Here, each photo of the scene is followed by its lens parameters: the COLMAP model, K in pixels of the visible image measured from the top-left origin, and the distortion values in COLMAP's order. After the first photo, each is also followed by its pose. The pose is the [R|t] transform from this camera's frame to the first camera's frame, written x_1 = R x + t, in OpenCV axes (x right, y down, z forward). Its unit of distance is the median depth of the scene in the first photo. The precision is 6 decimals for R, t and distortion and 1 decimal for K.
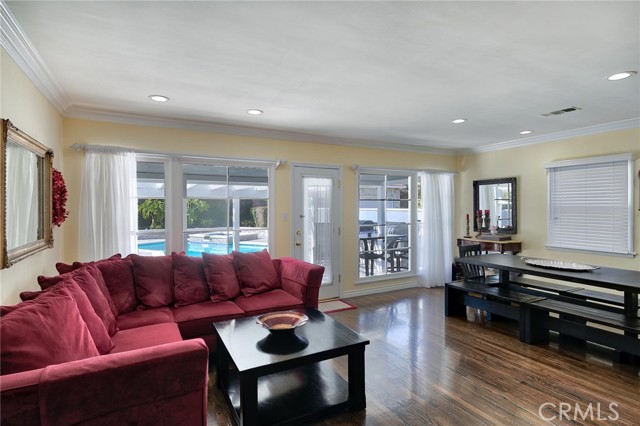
lens RADIAL K [[326.5, 0, 322.3], [0, 326.5, 209.3], [0, 0, 1]] dist [-0.000180, 0.000819]
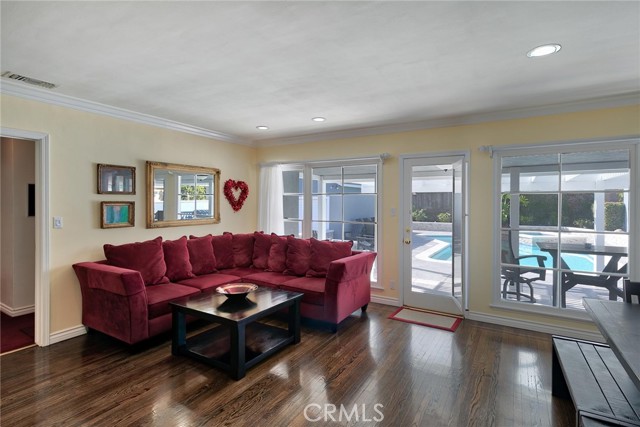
lens RADIAL K [[326.5, 0, 318.8], [0, 326.5, 202.0], [0, 0, 1]] dist [-0.000180, 0.000819]
pose [[0.498525, 0.003737, -0.866867, 0.507219], [-0.010229, 0.999946, -0.001572, -0.002302], [0.866815, 0.009650, 0.498536, 0.270527]]
